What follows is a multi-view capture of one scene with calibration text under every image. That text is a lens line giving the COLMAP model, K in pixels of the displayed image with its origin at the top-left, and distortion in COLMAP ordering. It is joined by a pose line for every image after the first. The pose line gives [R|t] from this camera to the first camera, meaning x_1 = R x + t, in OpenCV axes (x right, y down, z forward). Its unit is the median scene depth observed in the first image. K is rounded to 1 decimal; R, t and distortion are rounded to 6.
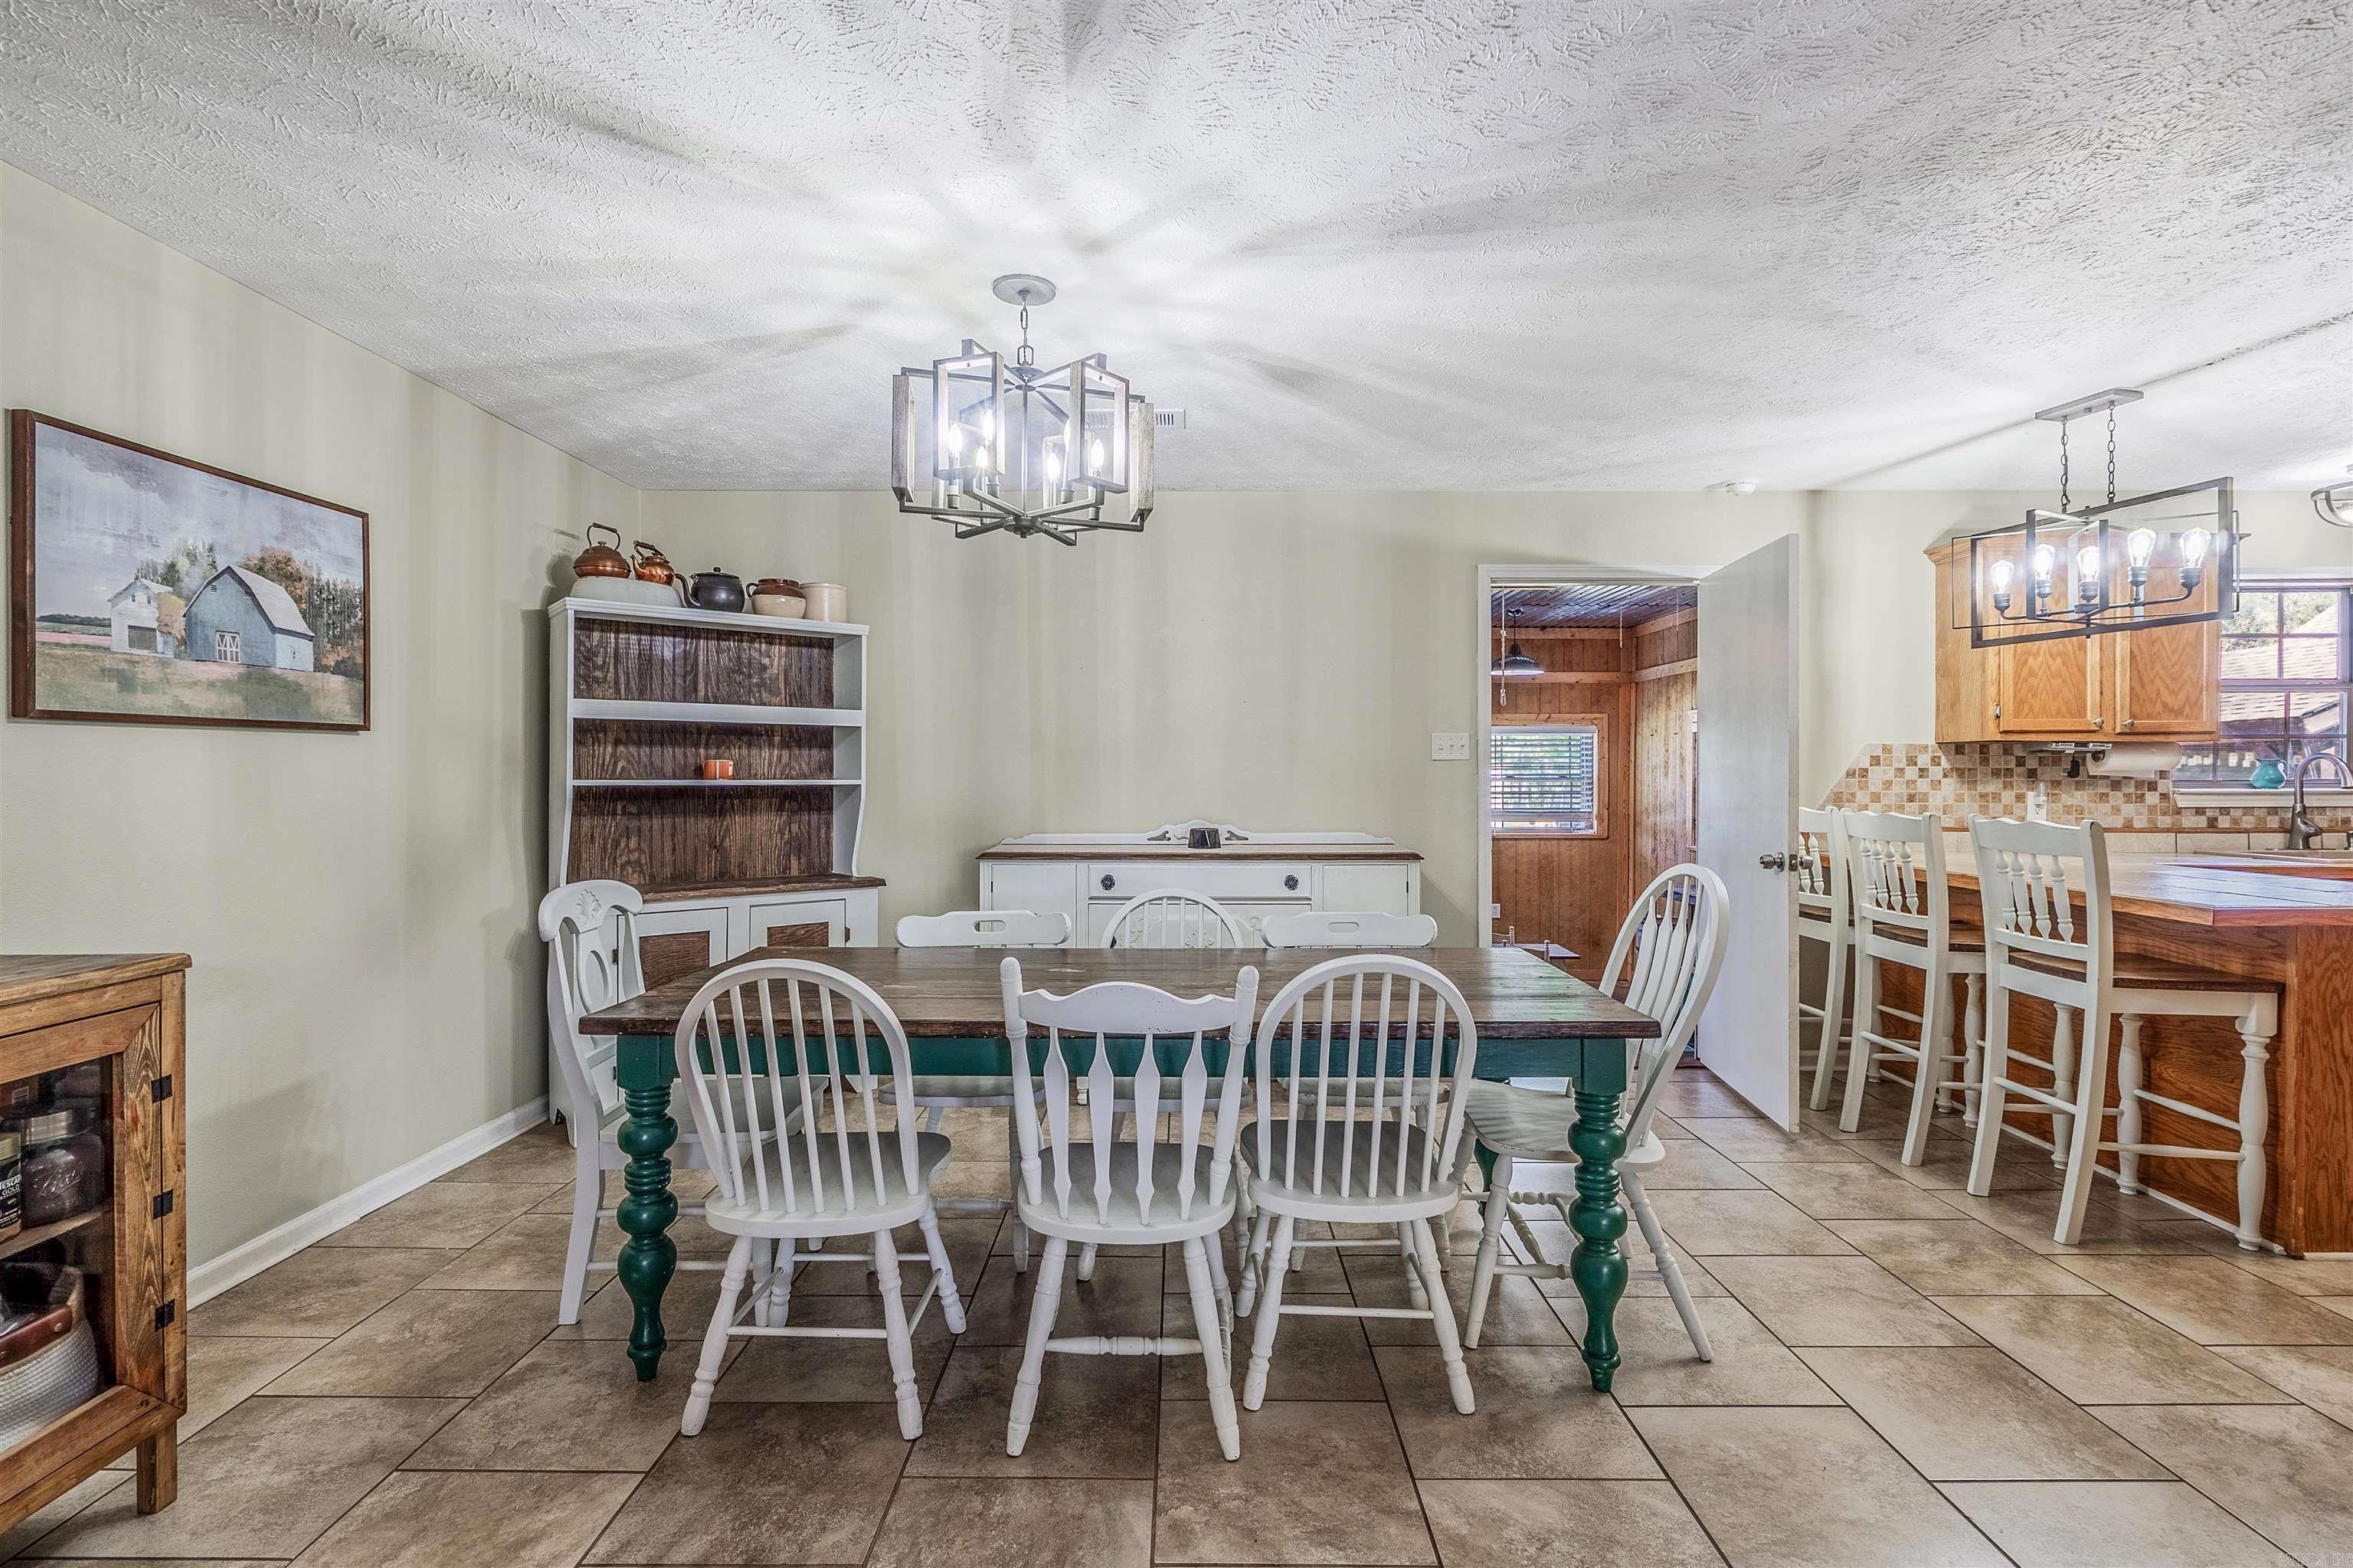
lens RADIAL K [[1108.0, 0, 1186.7], [0, 1108.0, 777.9], [0, 0, 1]] dist [-0.003310, 0.000153]
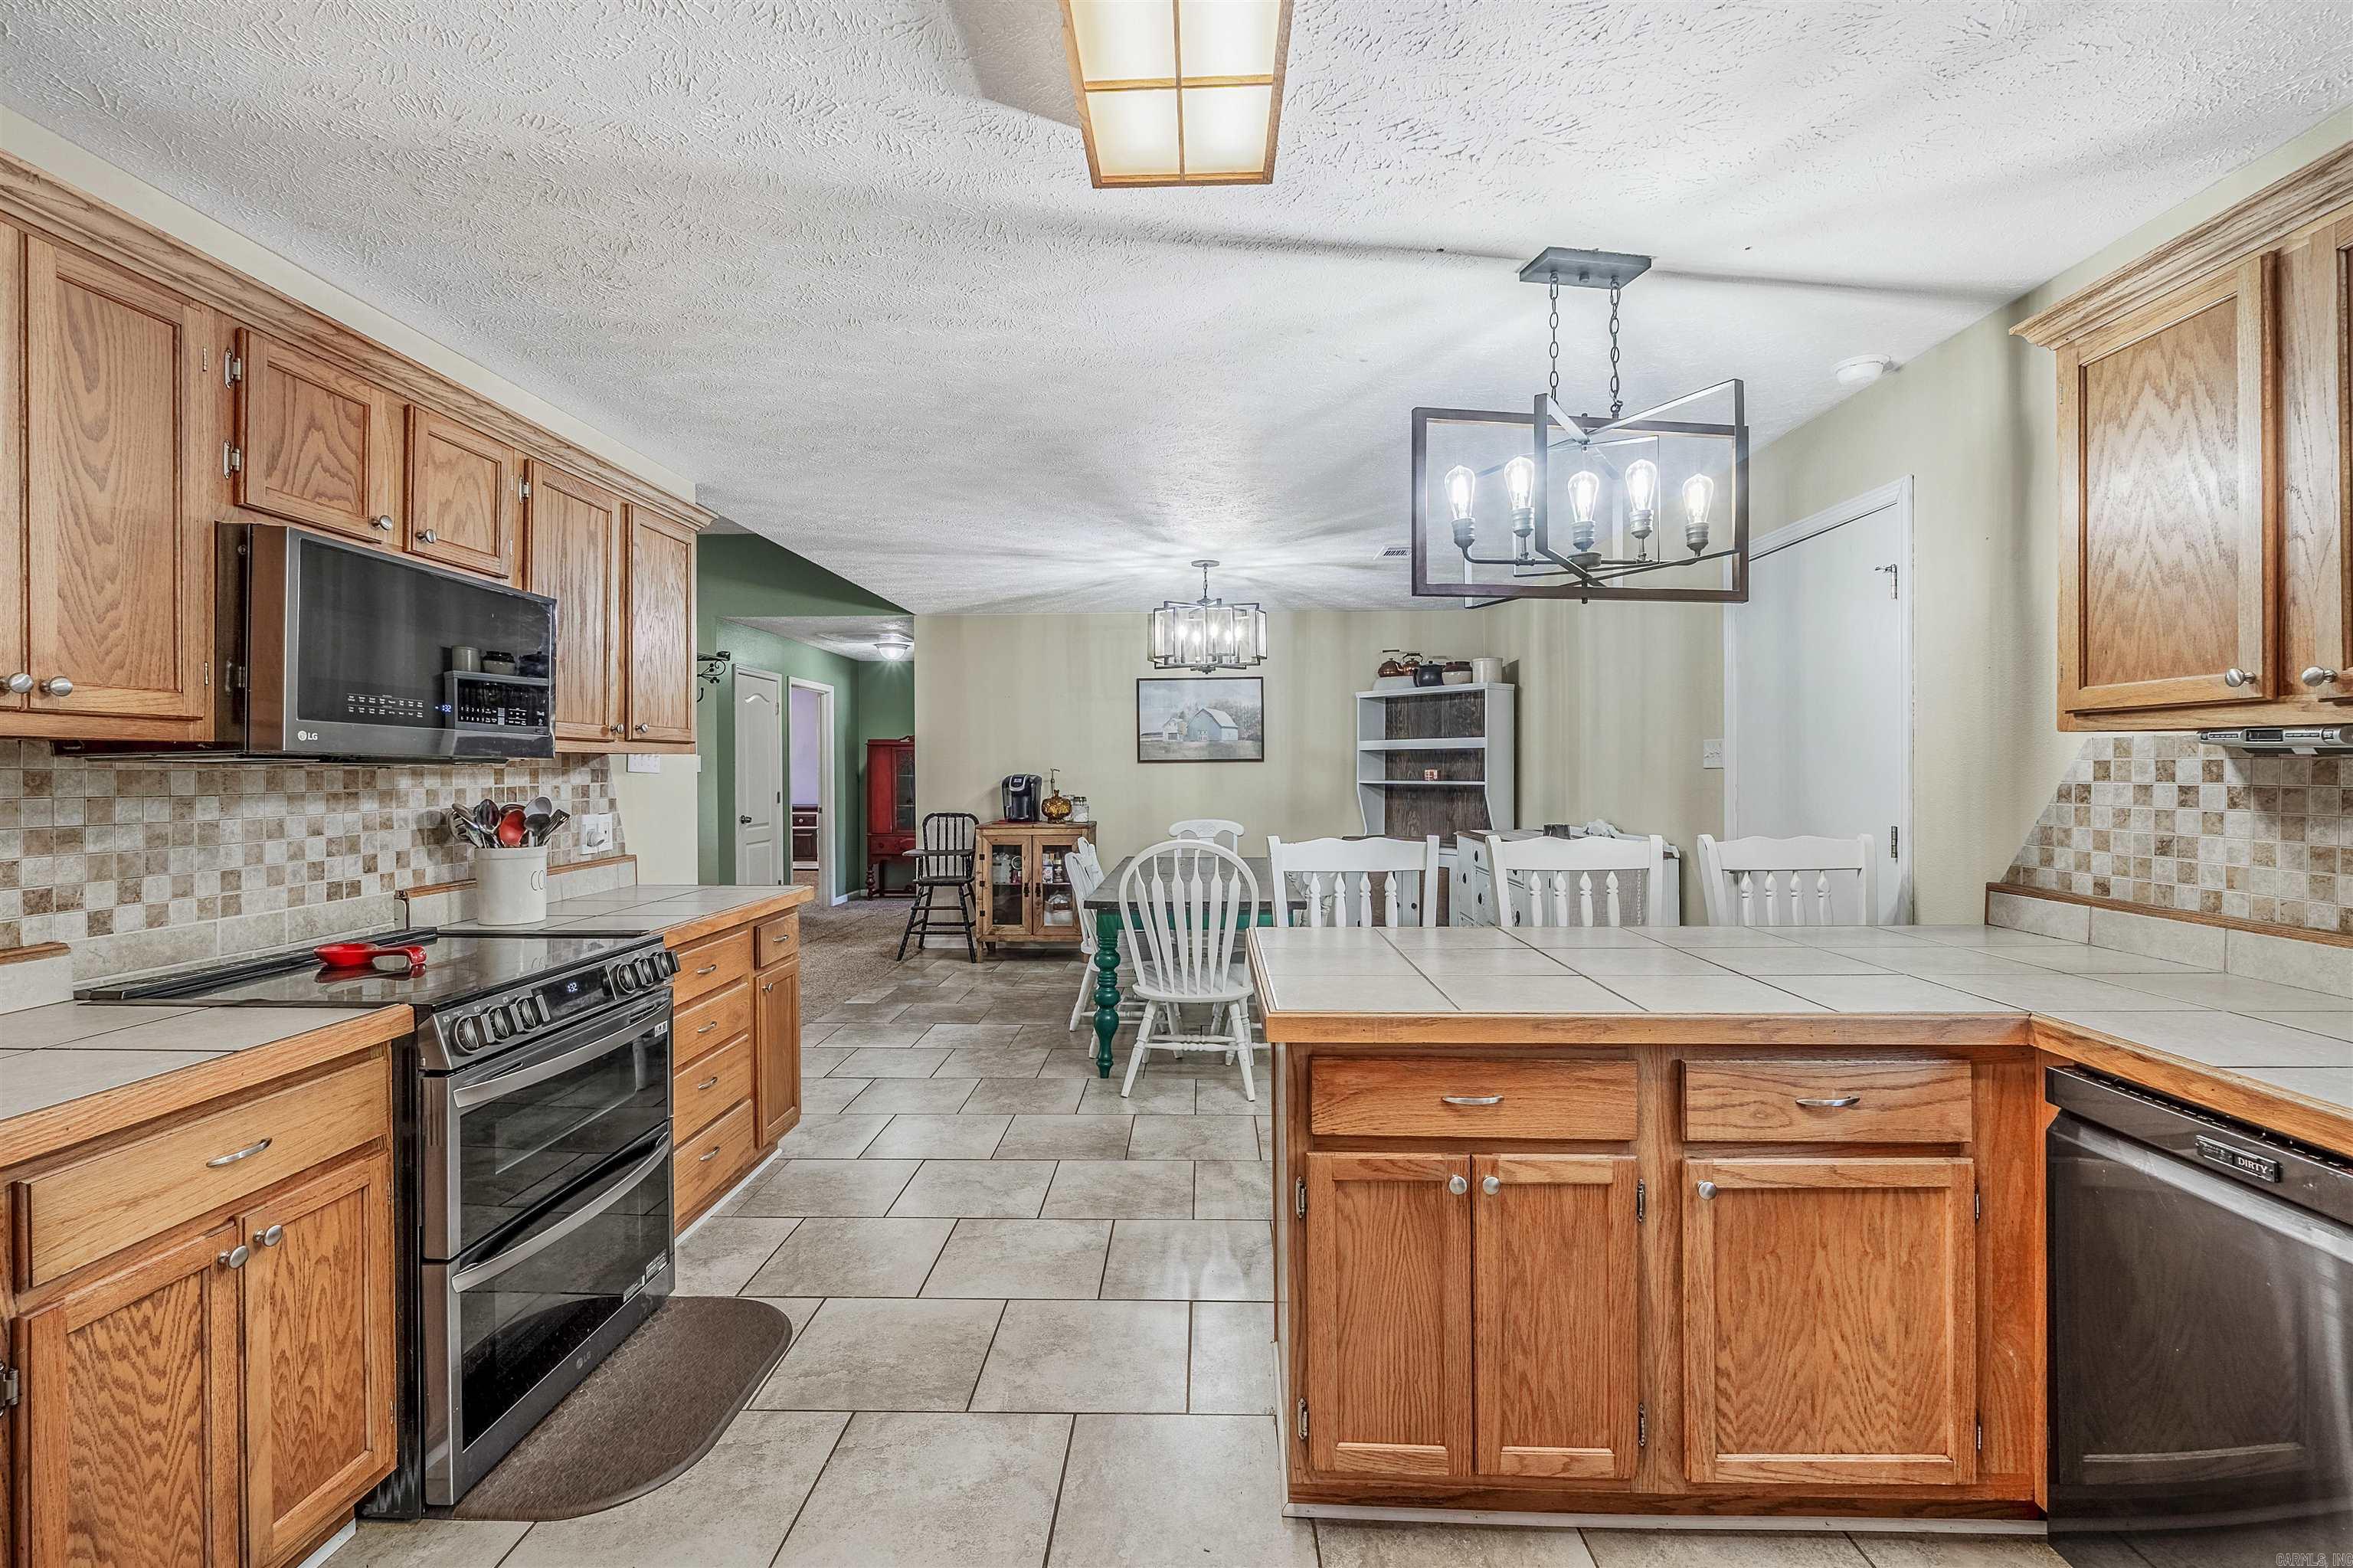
lens RADIAL K [[1048.0, 0, 1173.3], [0, 1048.0, 777.0], [0, 0, 1]] dist [-0.001832, -0.000295]
pose [[-0.037202, 0.008622, -0.999271, 1.199161], [0.000011, 0.999963, 0.008627, -0.017721], [0.999308, 0.000309, -0.037201, 0.613879]]
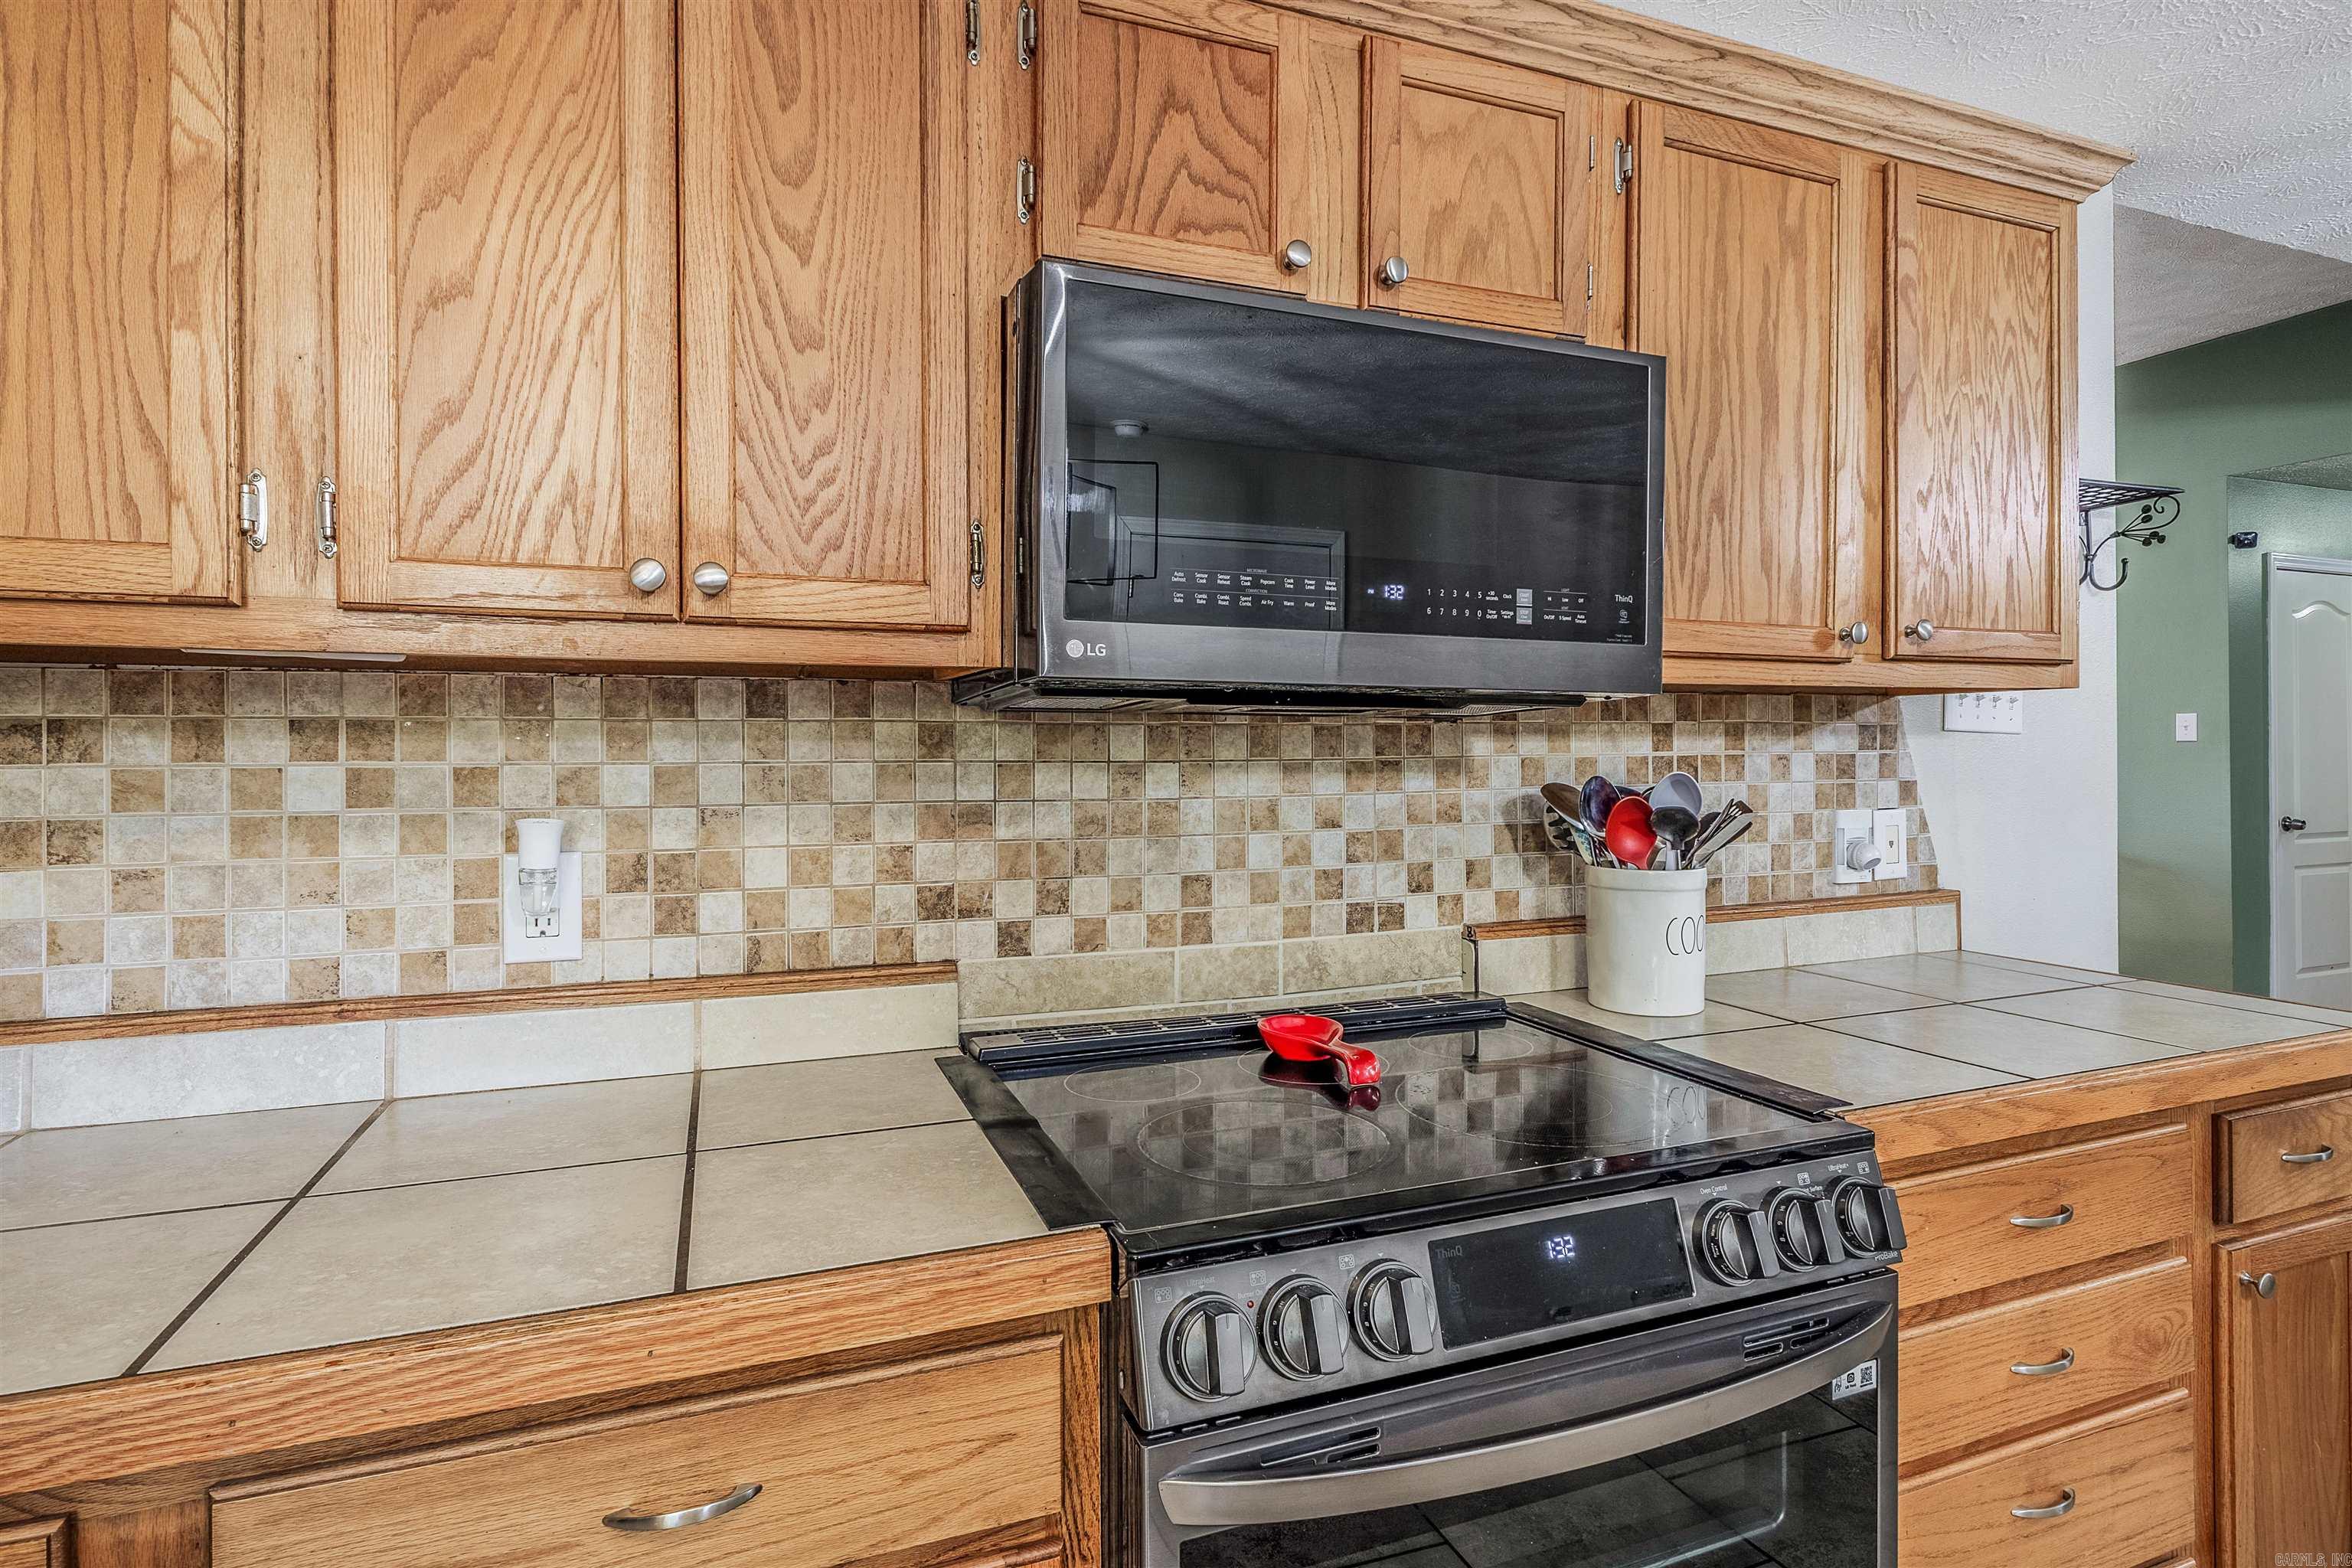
lens RADIAL K [[1210.9, 0, 1143.0], [0, 1210.9, 750.1], [0, 0, 1]] dist [-0.005240, -0.000549]
pose [[-0.933460, 0.006040, -0.358630, 0.874151], [0.005933, 0.999981, 0.001399, -0.009117], [0.358632, -0.000822, -0.933479, 0.498042]]
